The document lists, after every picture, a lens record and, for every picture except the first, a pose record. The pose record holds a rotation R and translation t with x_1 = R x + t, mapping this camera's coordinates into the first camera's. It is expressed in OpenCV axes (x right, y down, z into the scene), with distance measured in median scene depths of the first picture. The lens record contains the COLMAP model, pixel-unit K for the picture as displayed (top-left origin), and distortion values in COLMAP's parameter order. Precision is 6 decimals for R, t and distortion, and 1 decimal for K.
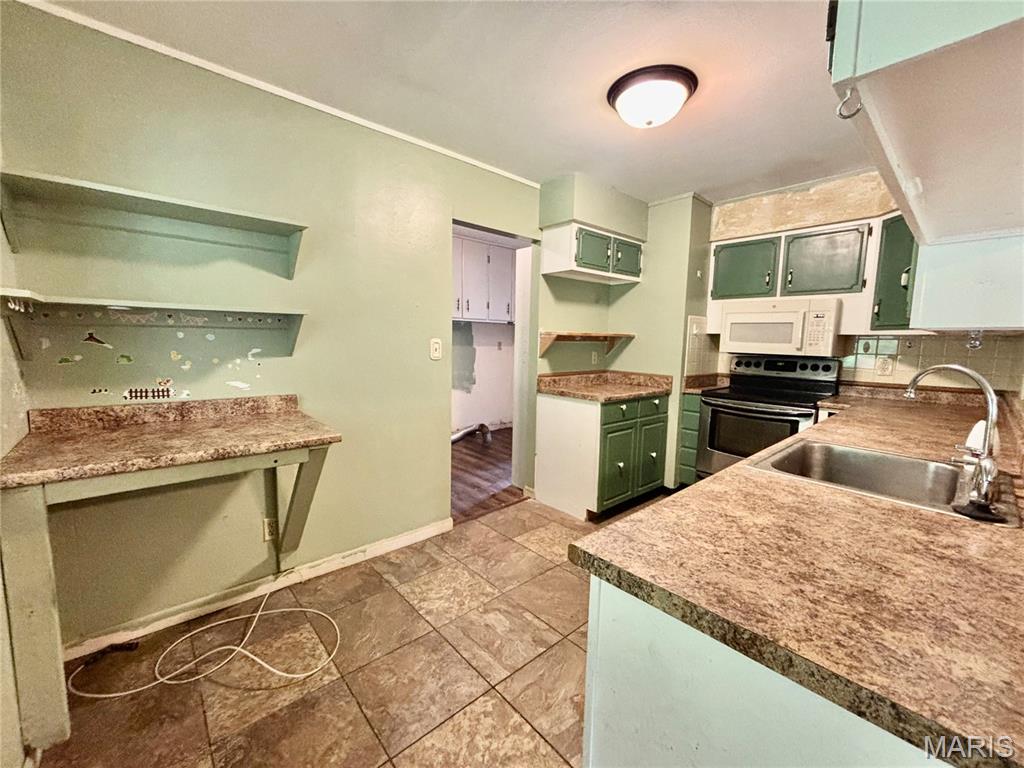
lens RADIAL K [[414.4, 0, 508.6], [0, 414.4, 384.6], [0, 0, 1]] dist [0.004124, 0.001255]
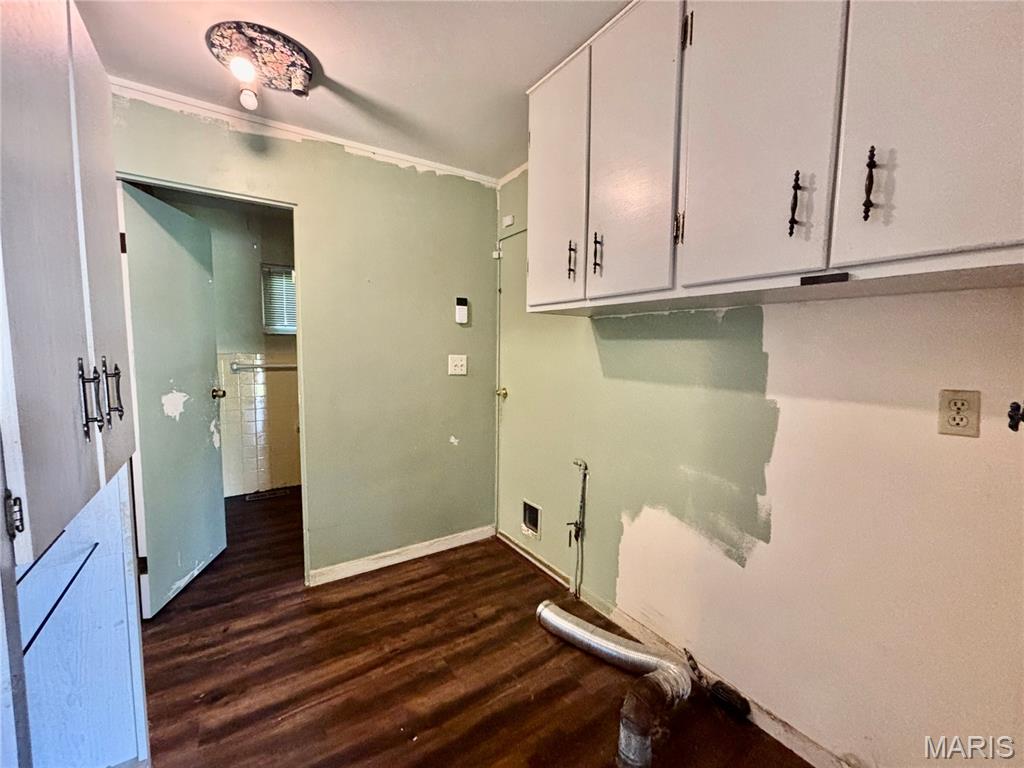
lens RADIAL K [[414.4, 0, 511.2], [0, 414.4, 383.6], [0, 0, 1]] dist [0.004124, 0.001255]
pose [[-0.135350, 0.068554, -0.988423, 0.191432], [-0.123439, 0.988664, 0.085474, -0.102849], [0.983078, 0.133579, -0.125353, 0.879638]]
